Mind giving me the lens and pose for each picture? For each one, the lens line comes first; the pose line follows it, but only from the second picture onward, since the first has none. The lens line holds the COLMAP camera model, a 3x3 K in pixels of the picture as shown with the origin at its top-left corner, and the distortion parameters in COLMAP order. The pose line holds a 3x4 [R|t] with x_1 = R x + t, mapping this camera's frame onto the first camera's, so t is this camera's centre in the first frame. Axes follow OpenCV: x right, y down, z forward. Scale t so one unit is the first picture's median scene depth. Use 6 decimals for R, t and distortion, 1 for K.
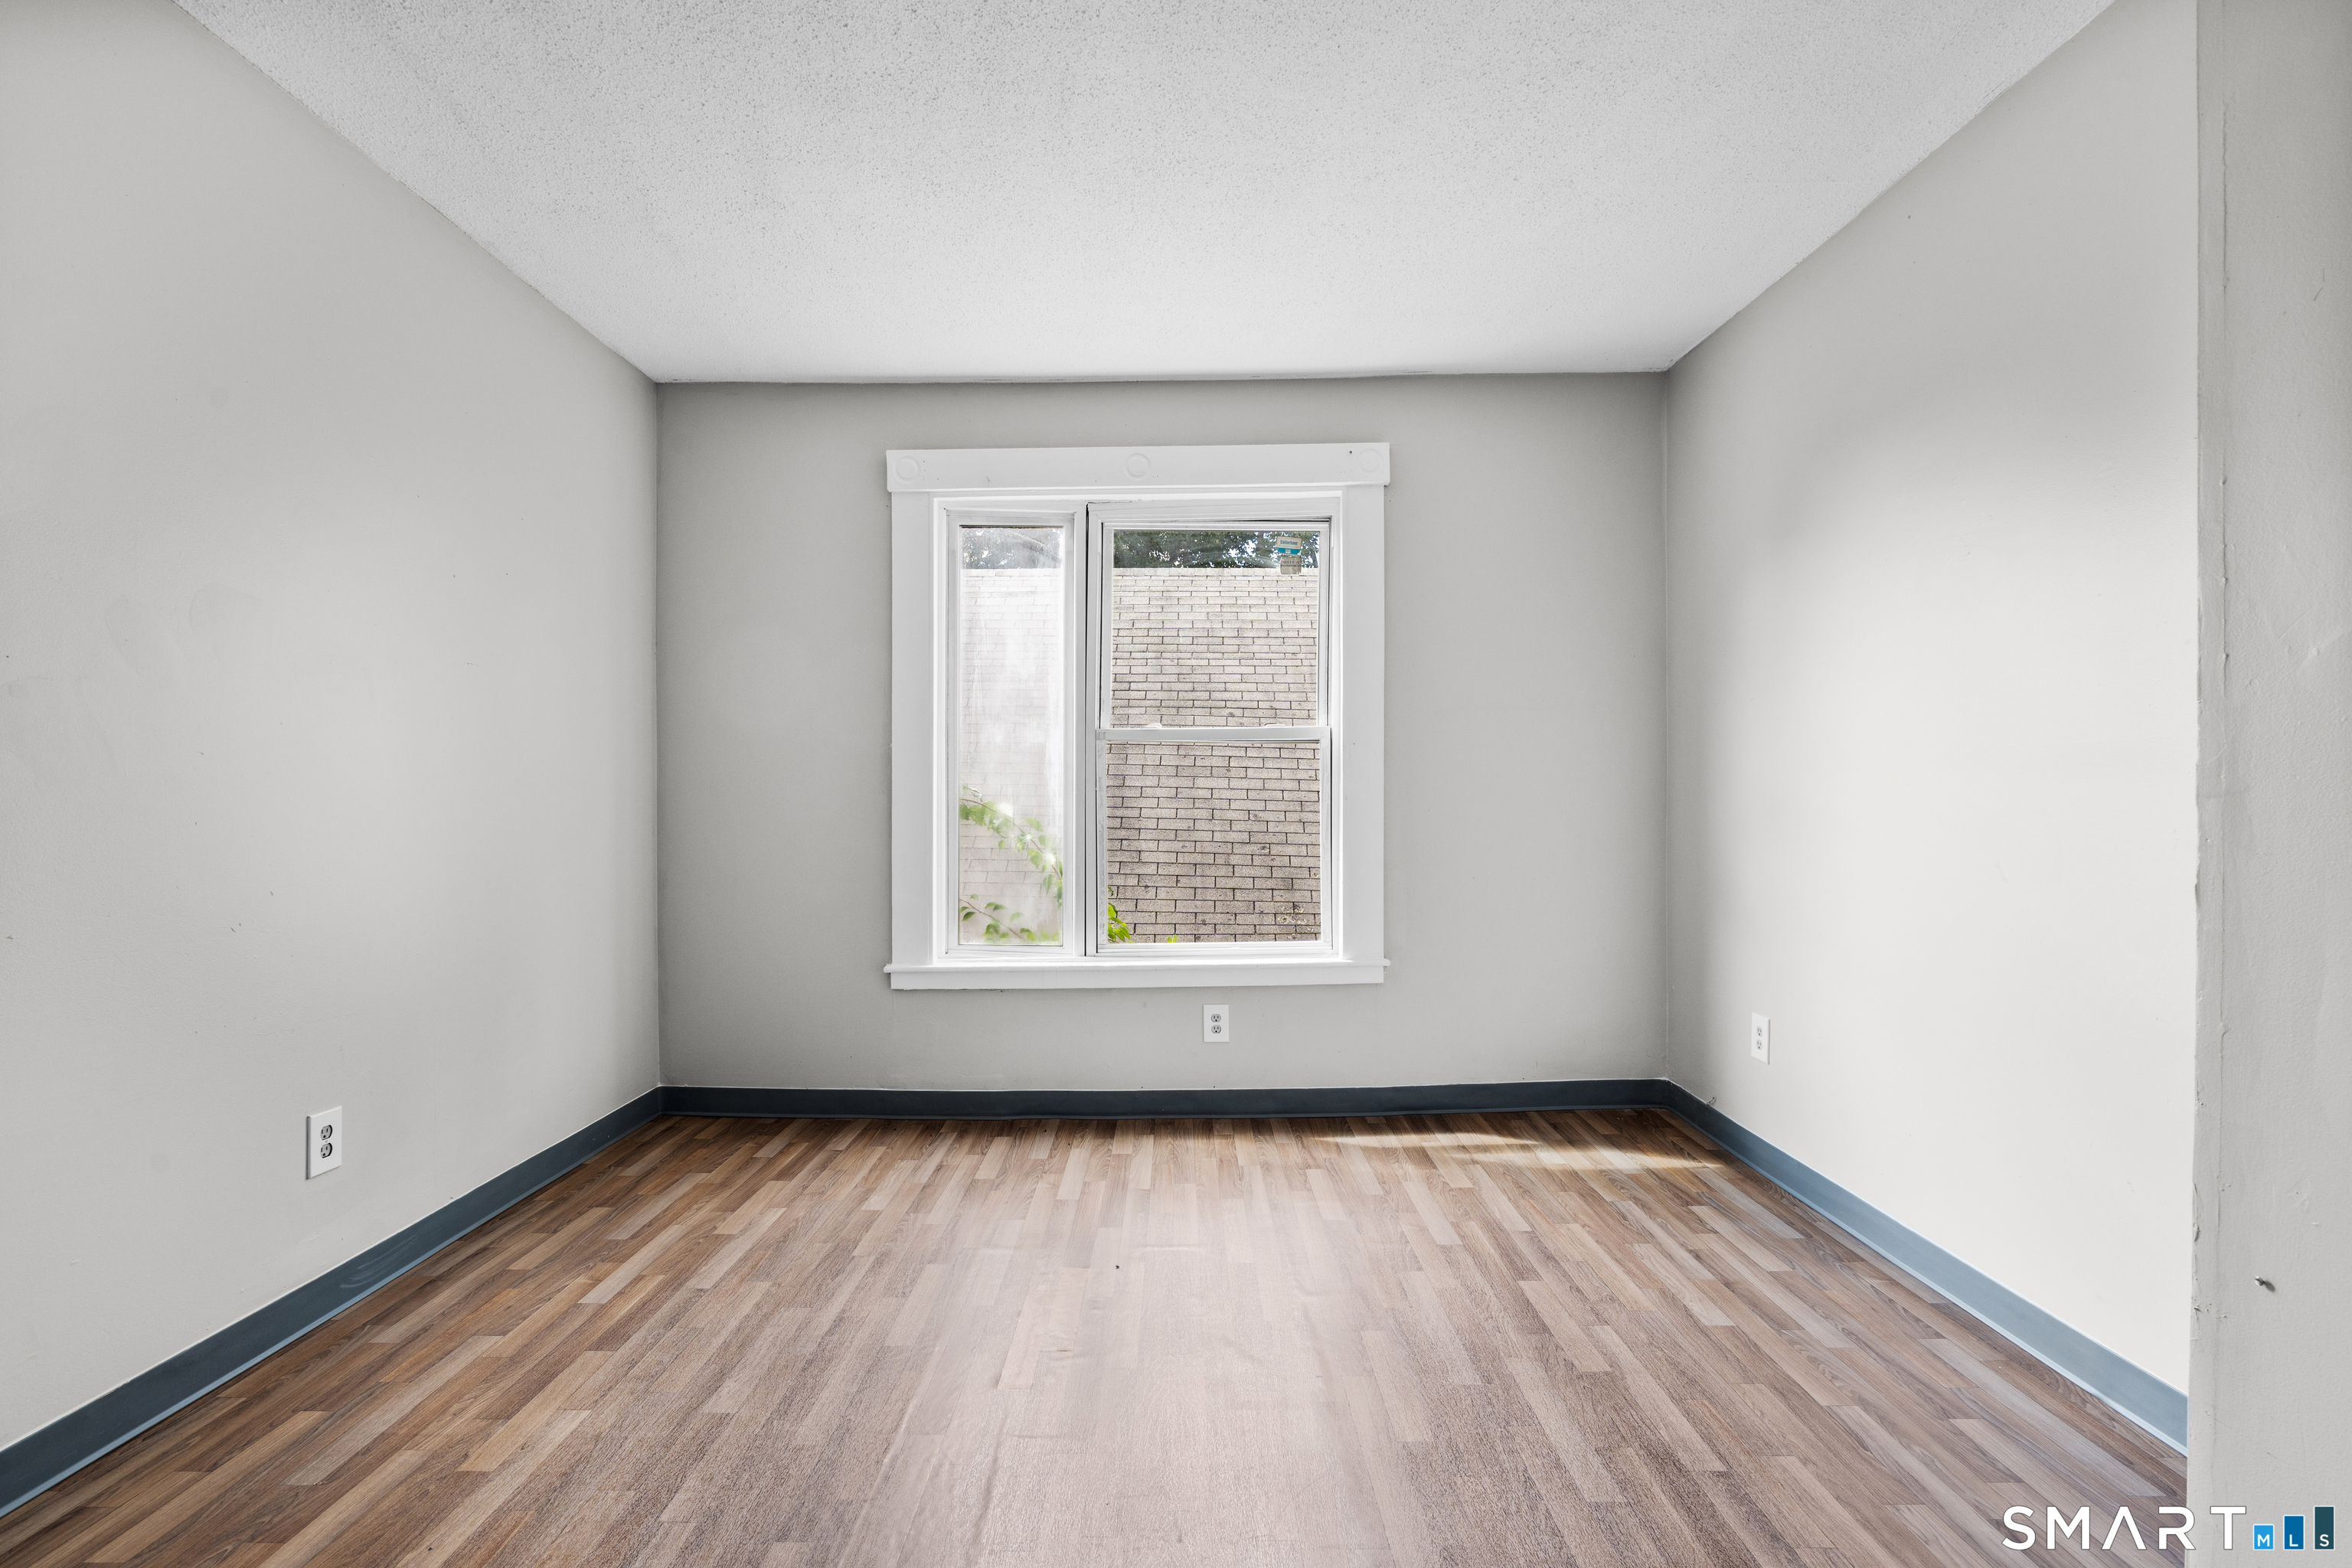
lens RADIAL K [[1074.1, 0, 1178.6], [0, 1074.1, 794.9], [0, 0, 1]] dist [-0.002079, 0.000092]
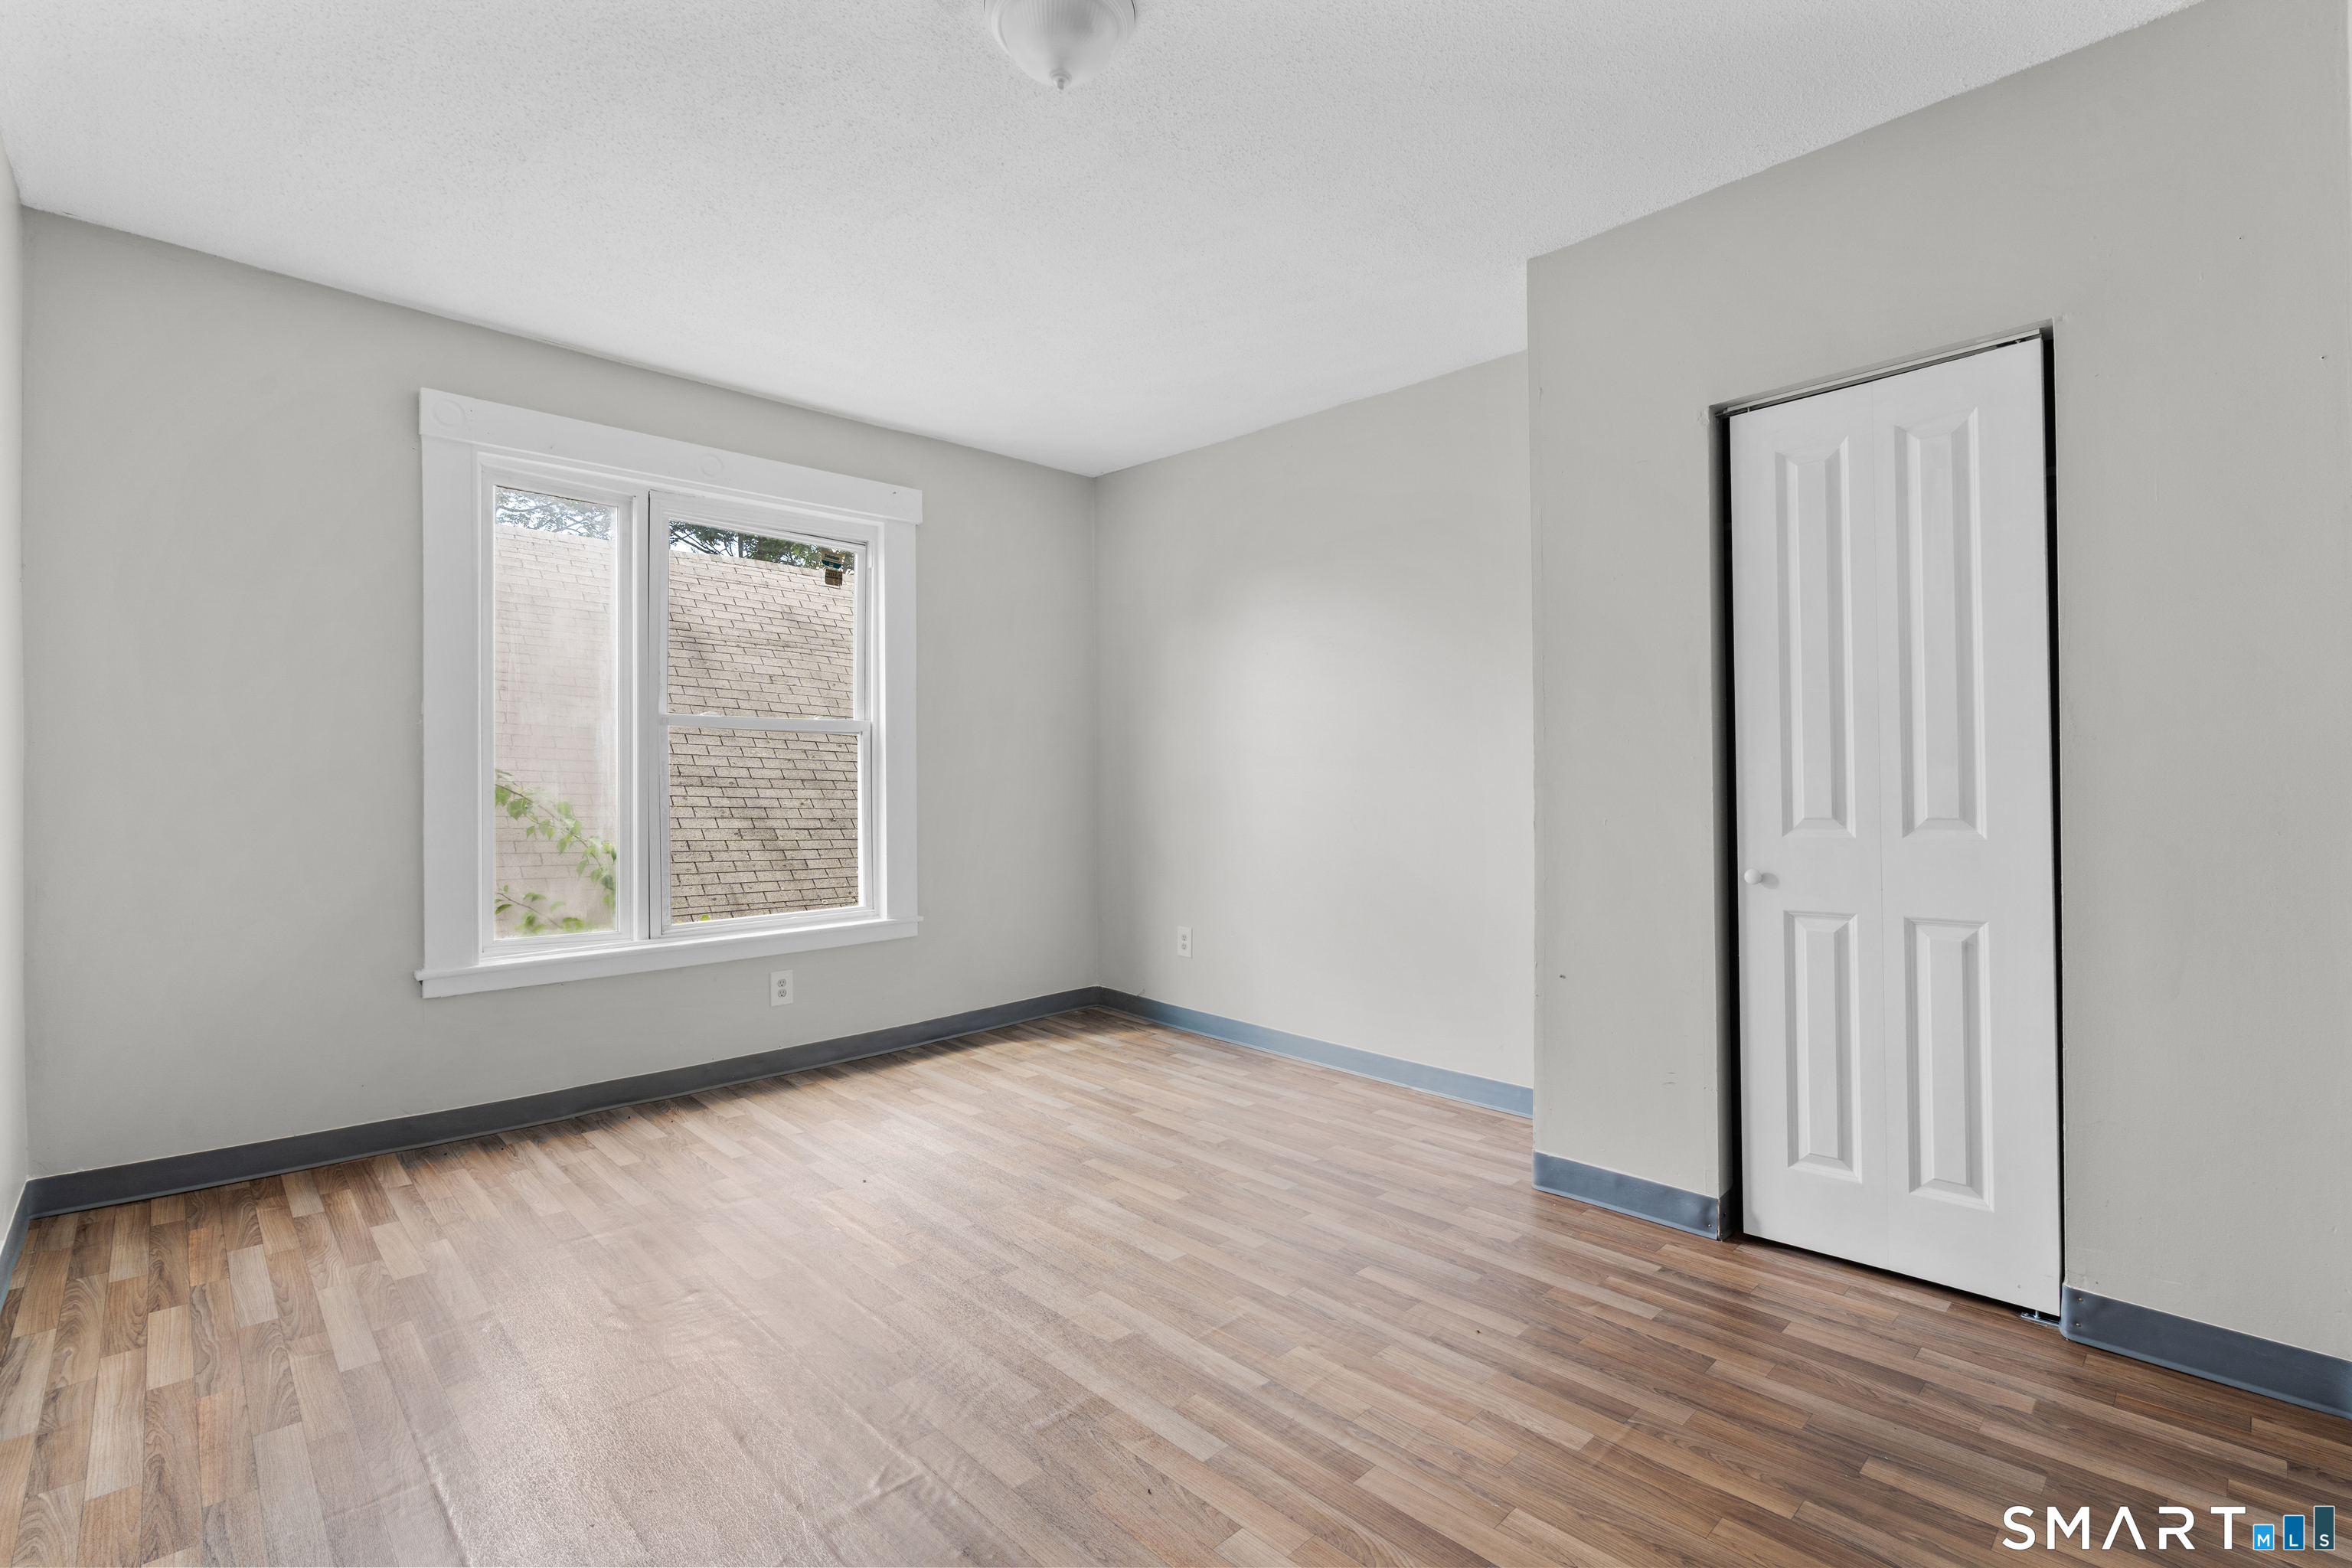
lens RADIAL K [[1040.6, 0, 1168.5], [0, 1040.6, 751.0], [0, 0, 1]] dist [0.010260, 0.000522]
pose [[0.720422, 0.024566, 0.693101, -0.454300], [-0.006526, 0.999568, -0.028646, -0.000925], [-0.693505, 0.016114, 0.720271, -0.046449]]
